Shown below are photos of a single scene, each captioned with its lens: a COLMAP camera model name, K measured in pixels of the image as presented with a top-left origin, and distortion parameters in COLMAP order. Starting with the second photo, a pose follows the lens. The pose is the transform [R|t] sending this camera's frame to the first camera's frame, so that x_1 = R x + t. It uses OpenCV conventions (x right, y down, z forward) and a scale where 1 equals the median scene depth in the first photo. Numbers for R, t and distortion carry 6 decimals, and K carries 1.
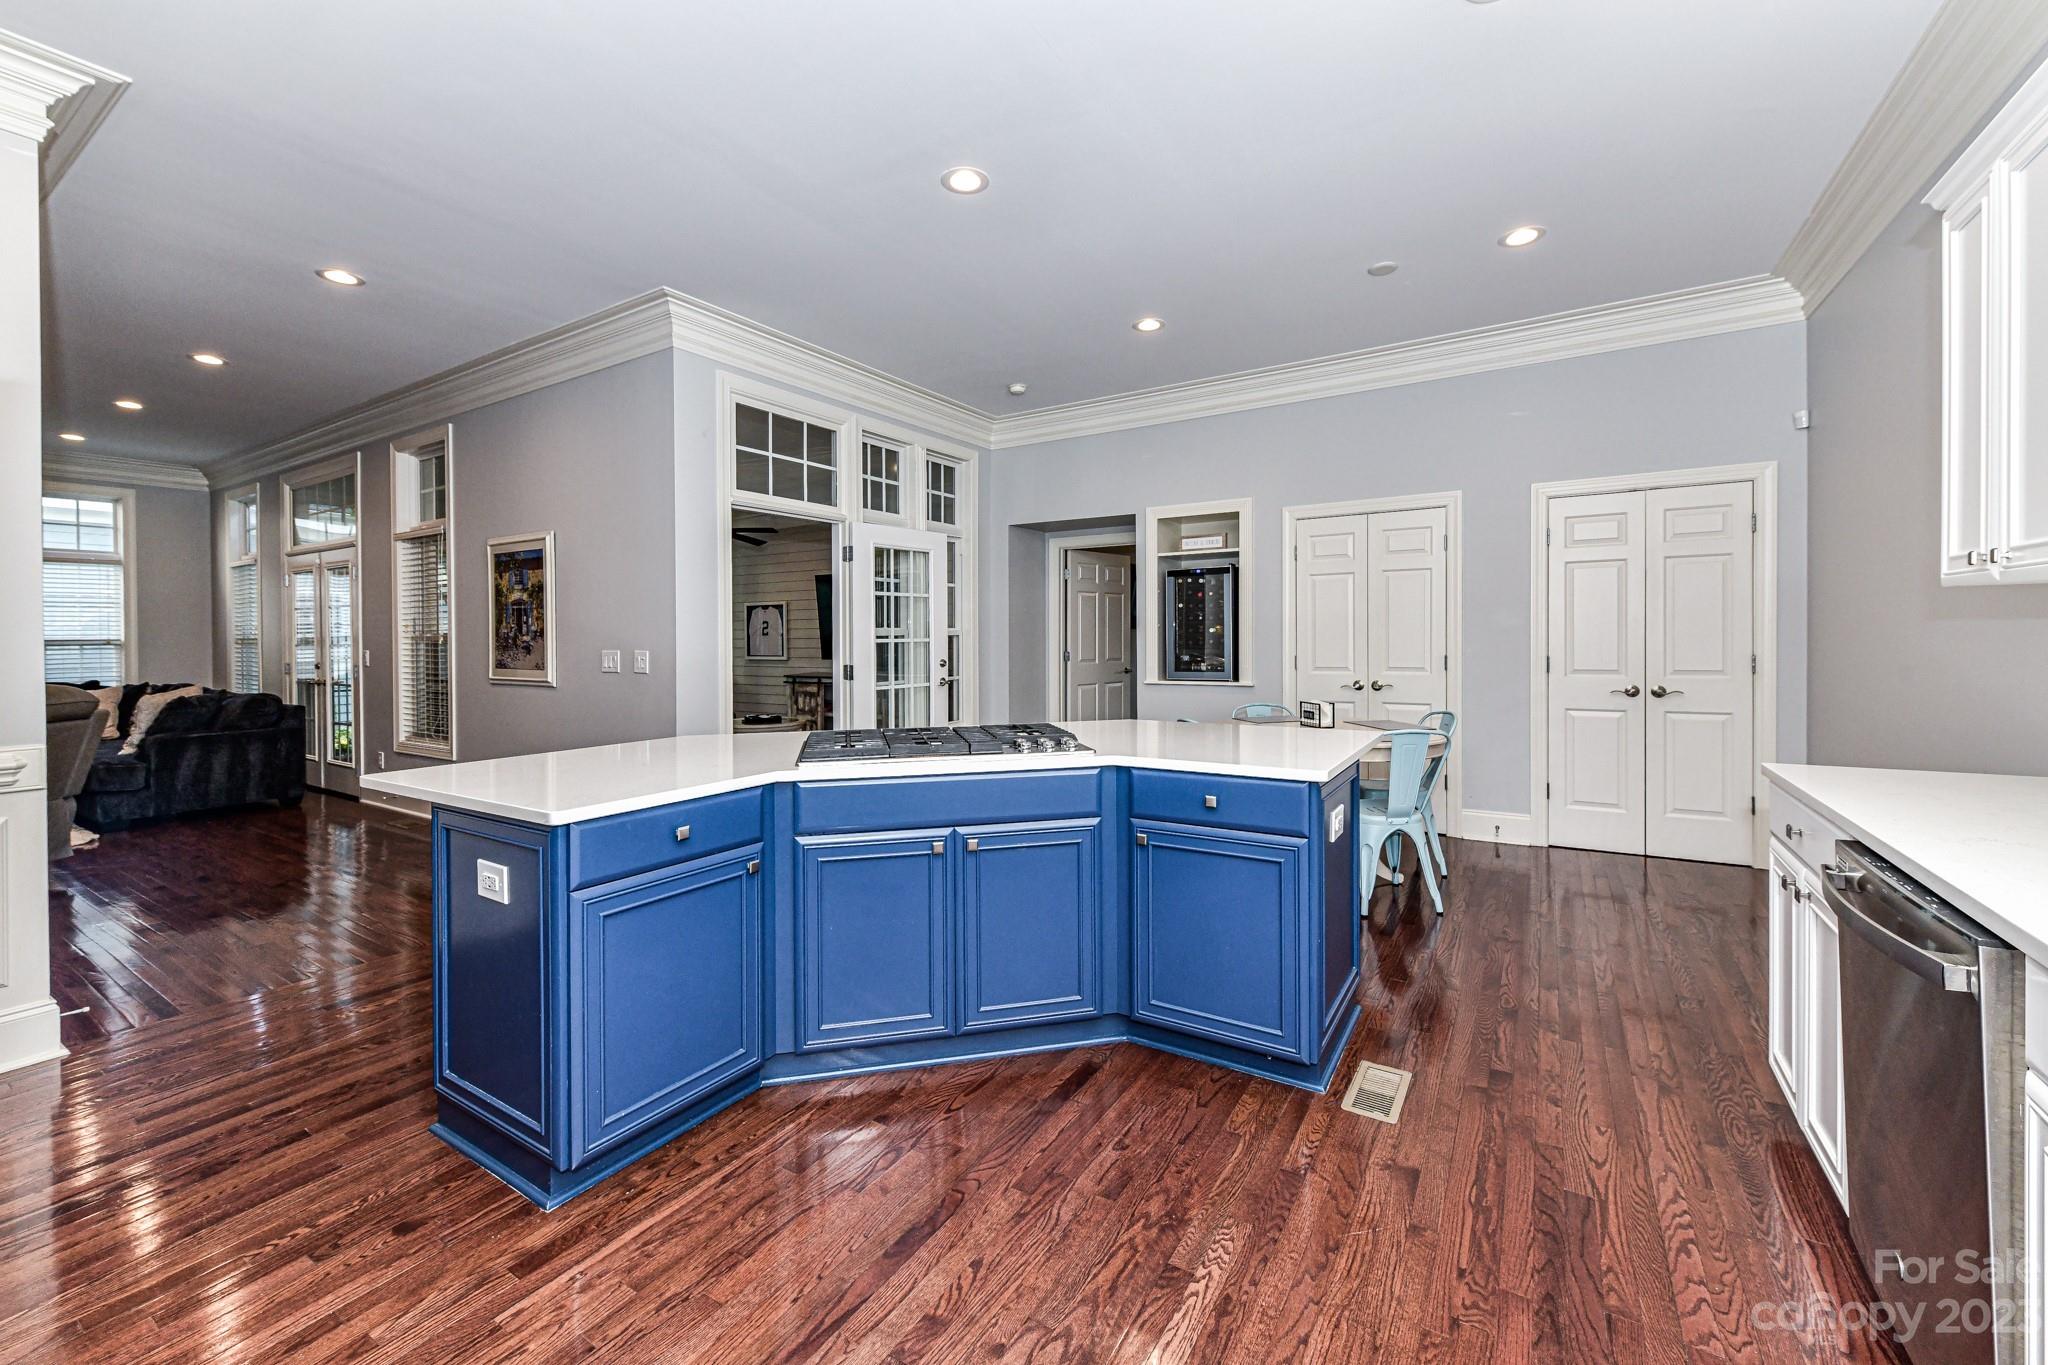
lens RADIAL K [[828.0, 0, 1018.8], [0, 828.0, 656.3], [0, 0, 1]] dist [-0.002994, 0.000472]
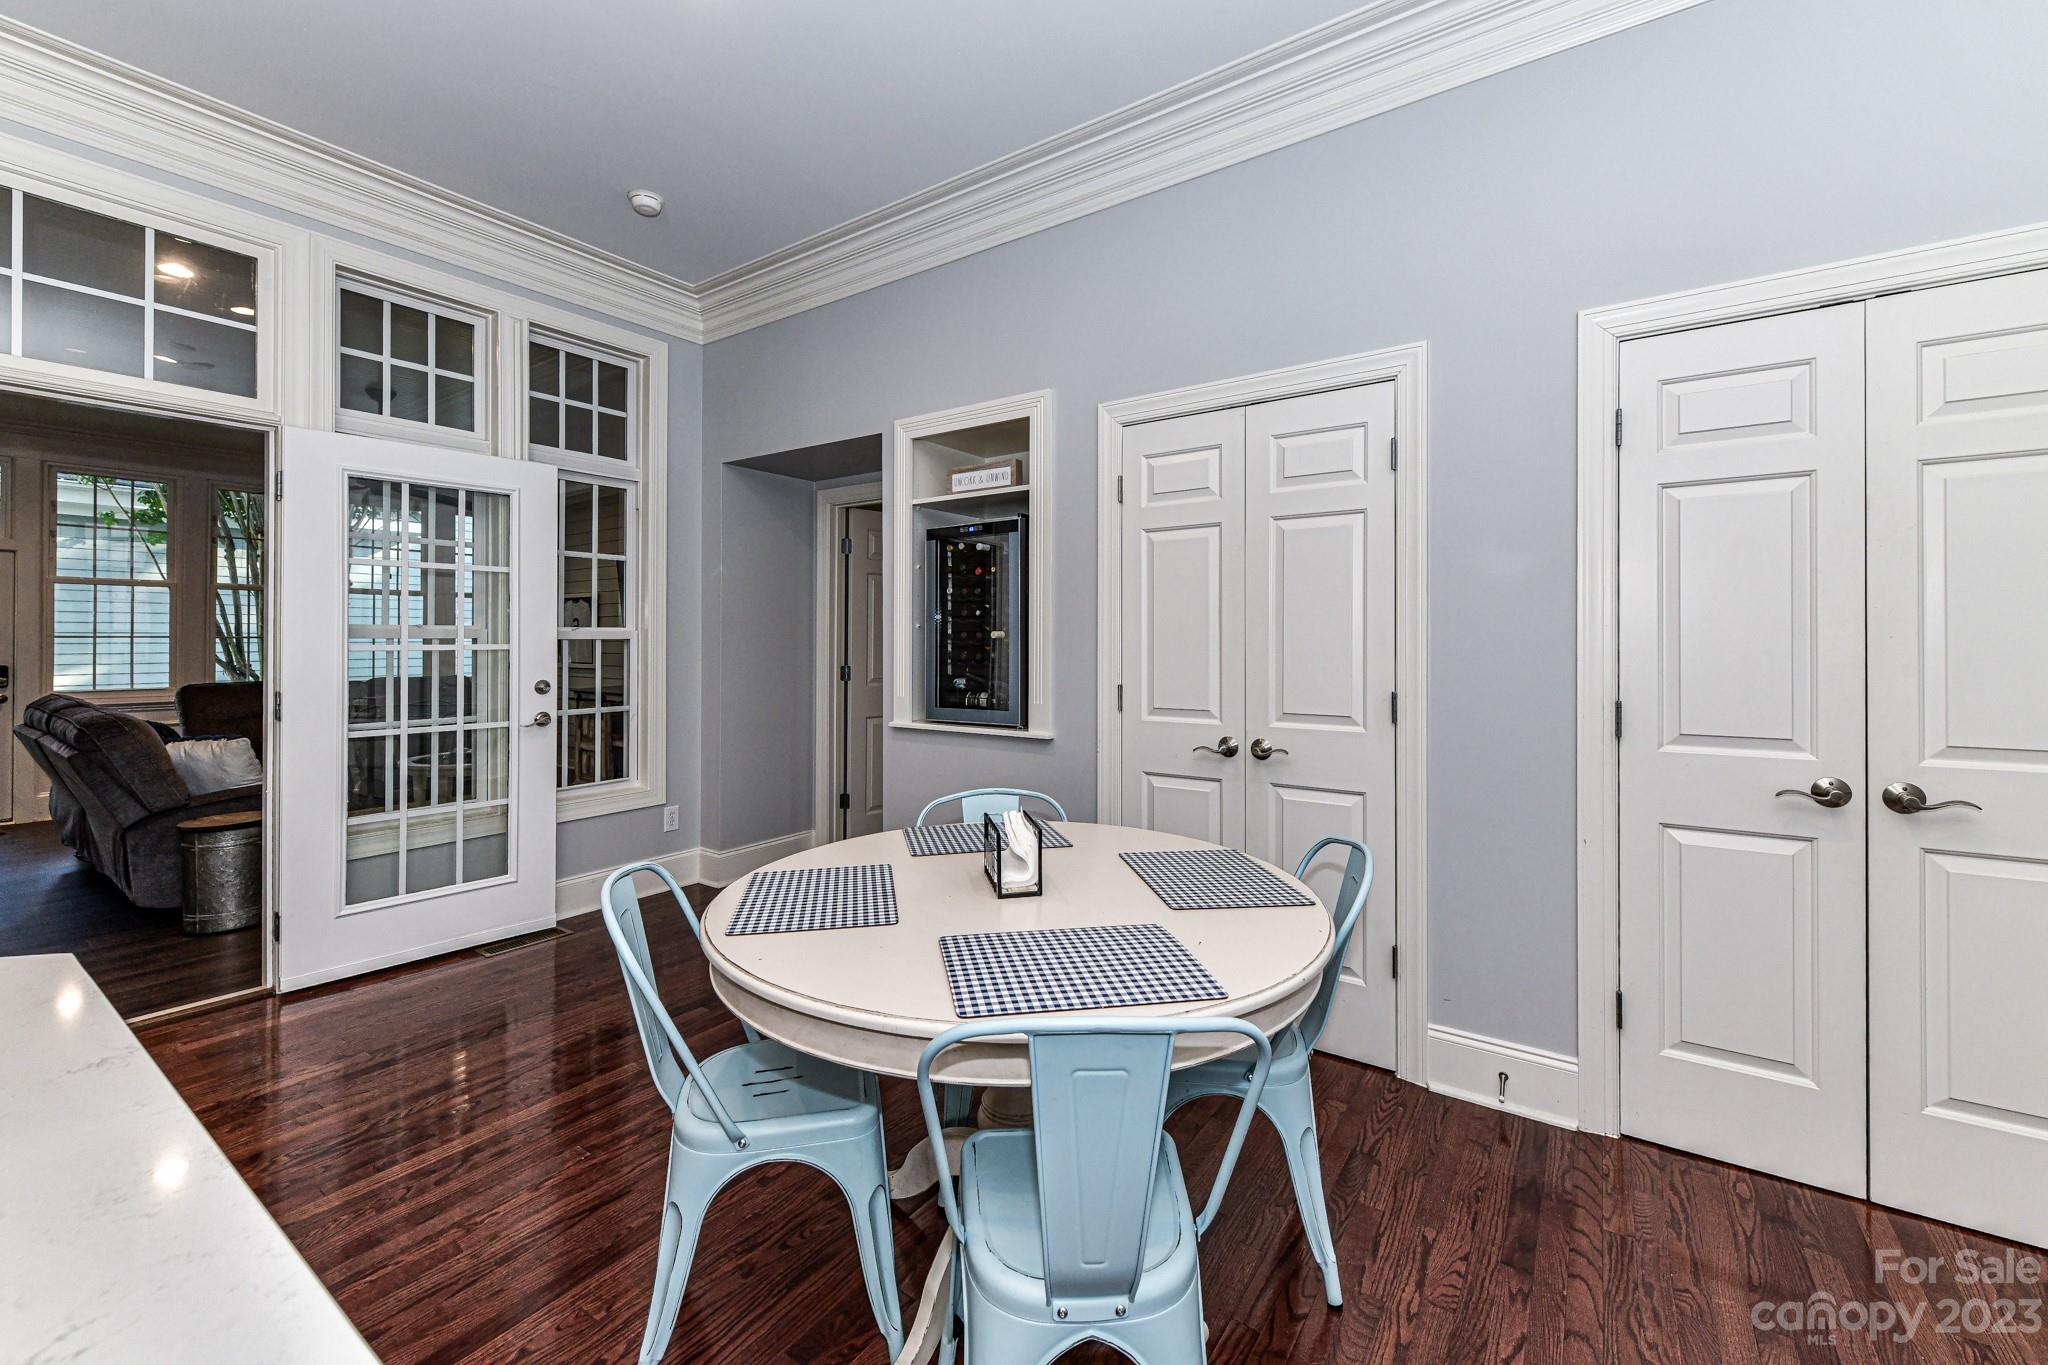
lens RADIAL K [[828.0, 0, 1028.4], [0, 828.0, 642.3], [0, 0, 1]] dist [-0.002994, 0.000472]
pose [[0.999331, 0.010098, -0.035161, 0.297318], [-0.010830, 0.999727, -0.020694, -0.016305], [0.034942, 0.021061, 0.999167, 0.477845]]
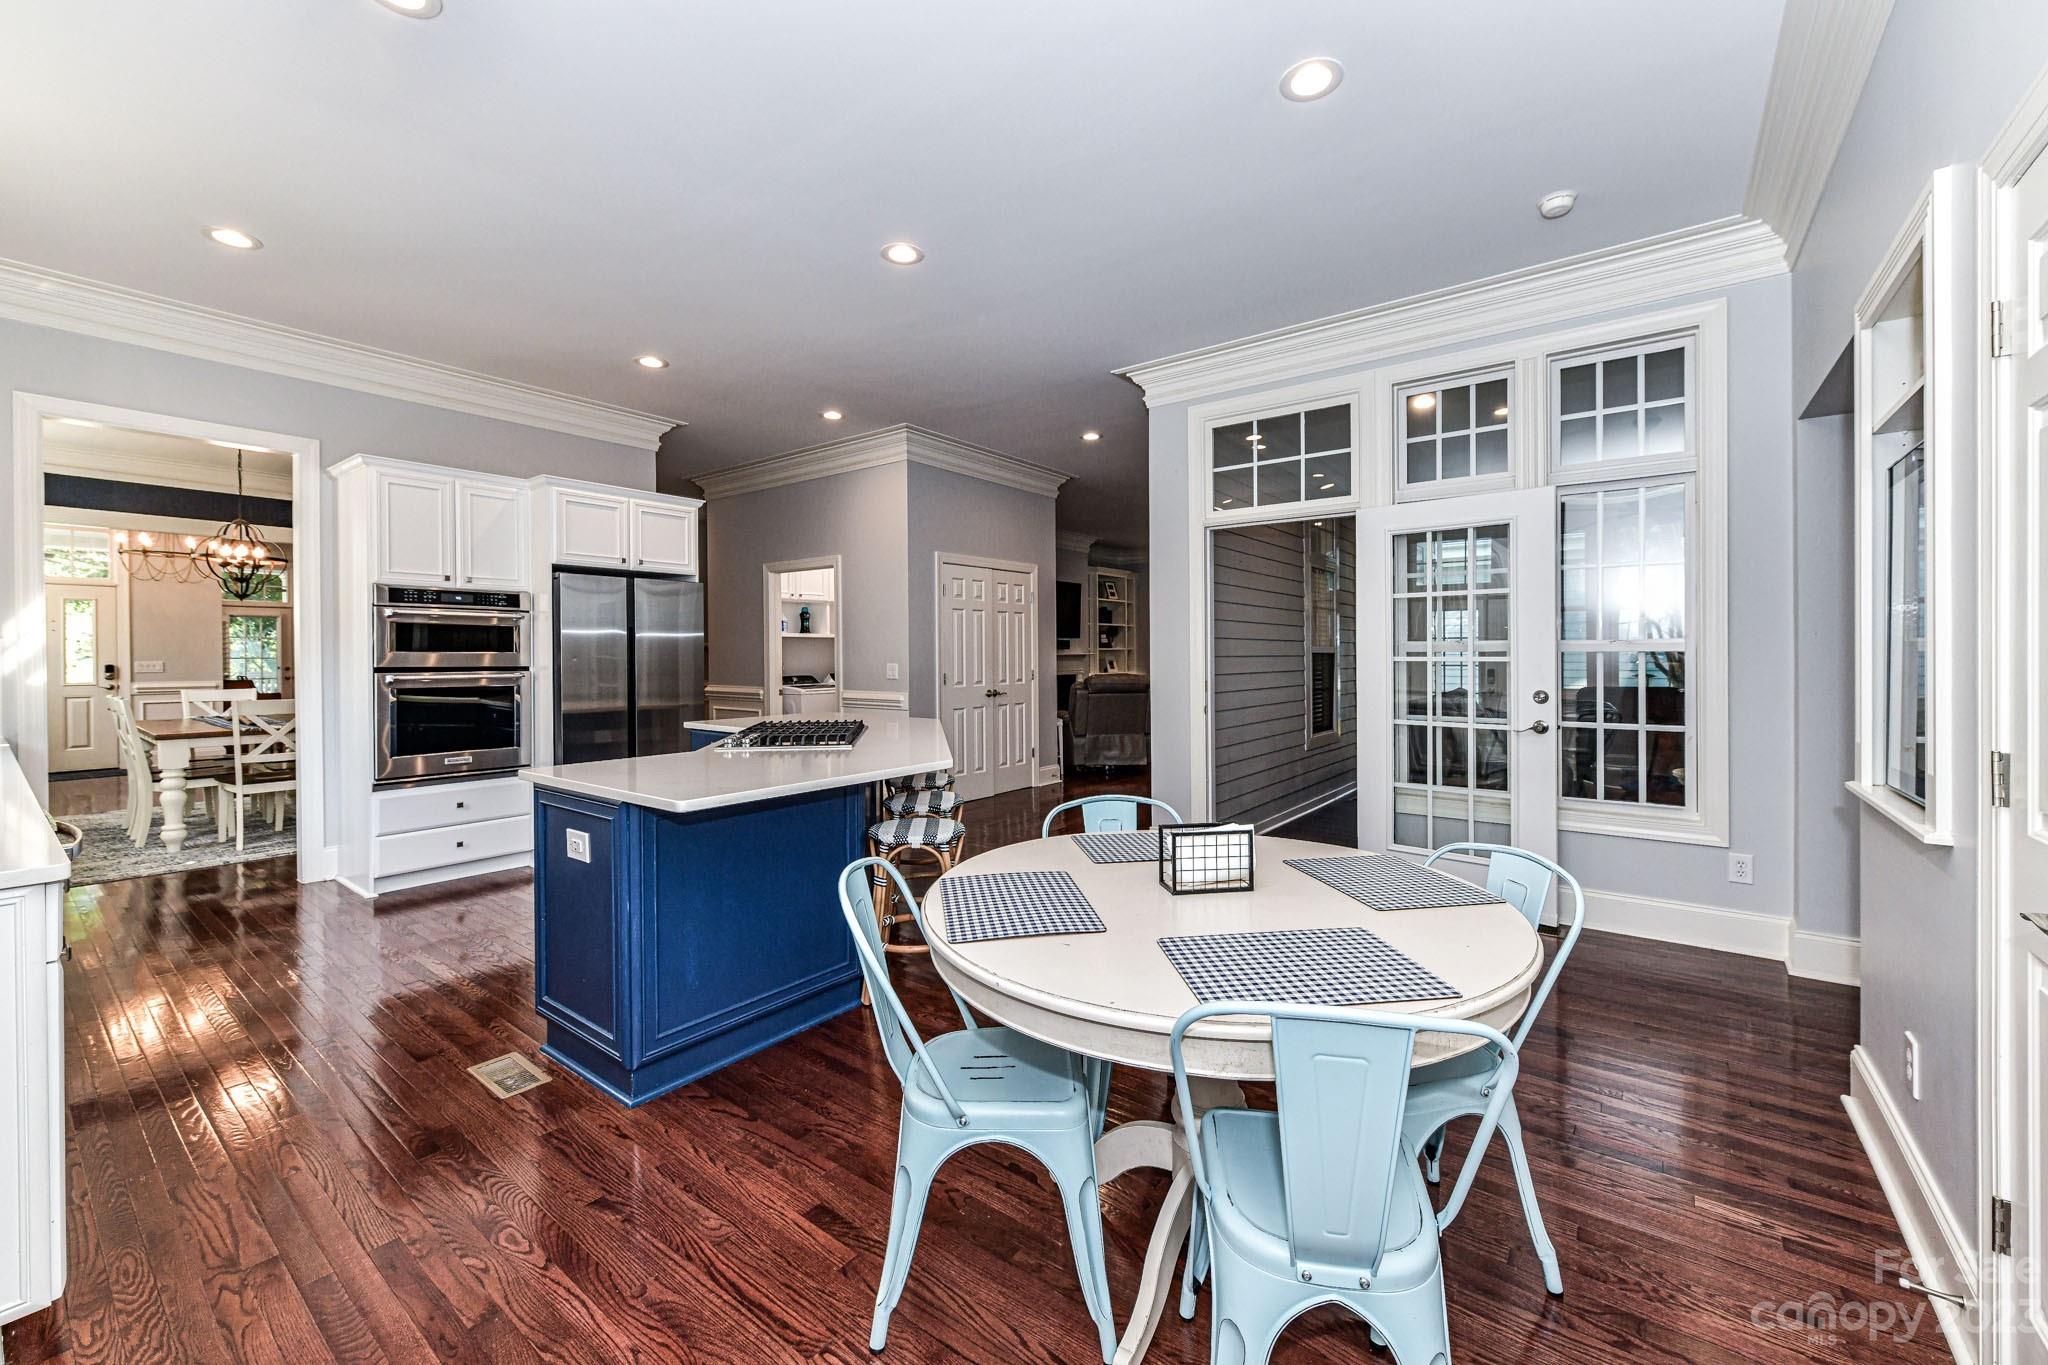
lens RADIAL K [[828.0, 0, 1031.8], [0, 828.0, 665.7], [0, 0, 1]] dist [-0.002994, 0.000472]
pose [[-0.078951, 0.017116, -0.996732, 0.613557], [-0.020531, 0.999613, 0.018792, -0.020933], [0.996667, 0.021947, -0.078569, 0.743605]]
